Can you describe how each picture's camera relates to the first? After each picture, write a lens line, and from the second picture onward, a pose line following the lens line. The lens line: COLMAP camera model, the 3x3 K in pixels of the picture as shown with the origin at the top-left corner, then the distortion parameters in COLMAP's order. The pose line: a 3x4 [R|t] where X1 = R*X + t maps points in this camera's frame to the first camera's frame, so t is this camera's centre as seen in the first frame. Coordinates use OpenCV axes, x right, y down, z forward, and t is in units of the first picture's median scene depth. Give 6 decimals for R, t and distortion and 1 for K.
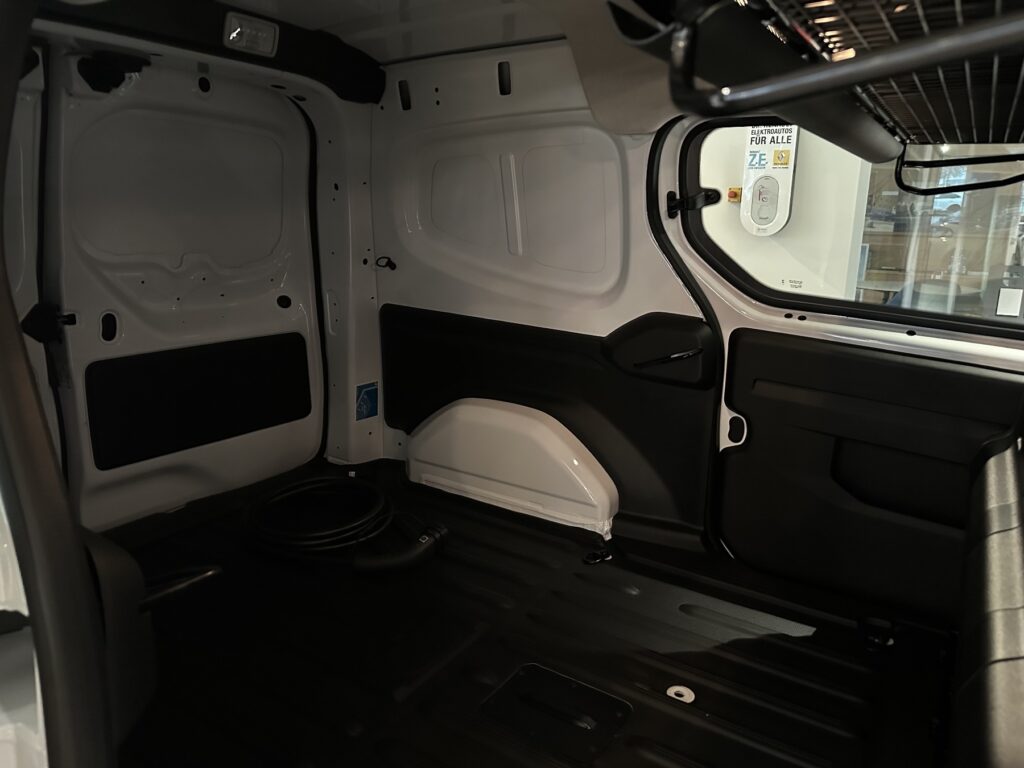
lens RADIAL K [[724.9, 0, 512.0], [0, 724.9, 384.0], [0, 0, 1]] dist [0.094078, -0.095929]
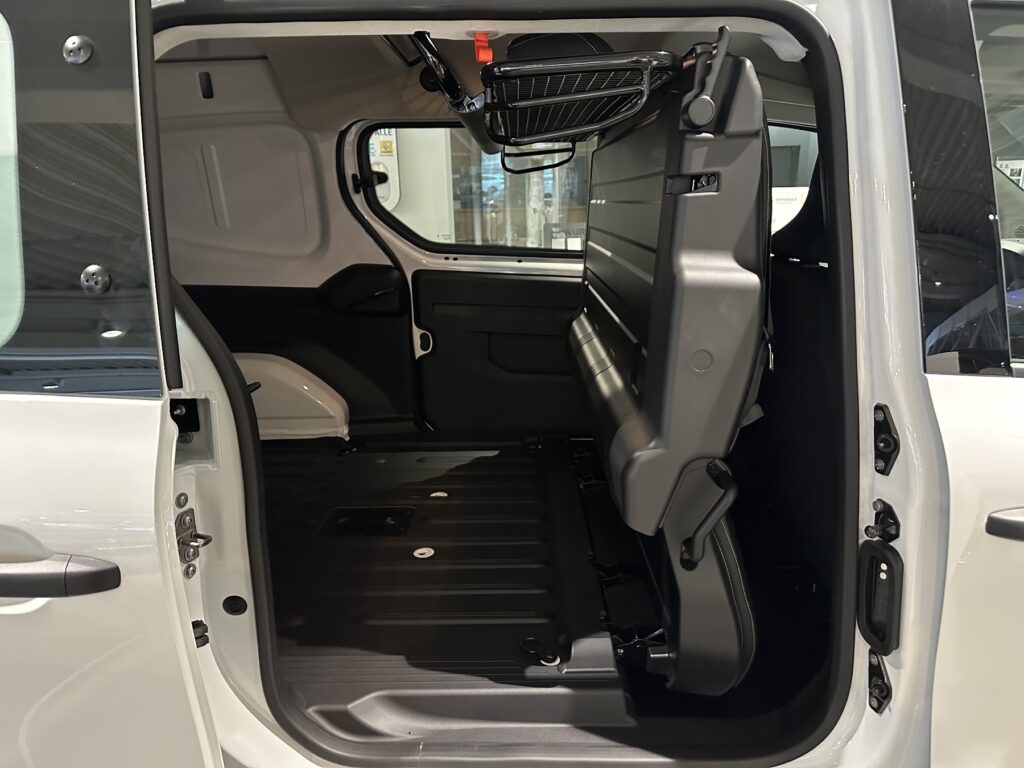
lens RADIAL K [[724.9, 0, 512.0], [0, 724.9, 384.0], [0, 0, 1]] dist [0.094078, -0.095929]
pose [[0.851738, -0.167569, 0.496450, -0.274107], [0.158332, 0.985500, 0.060997, 0.086195], [-0.499473, 0.026651, 0.865920, -0.319264]]
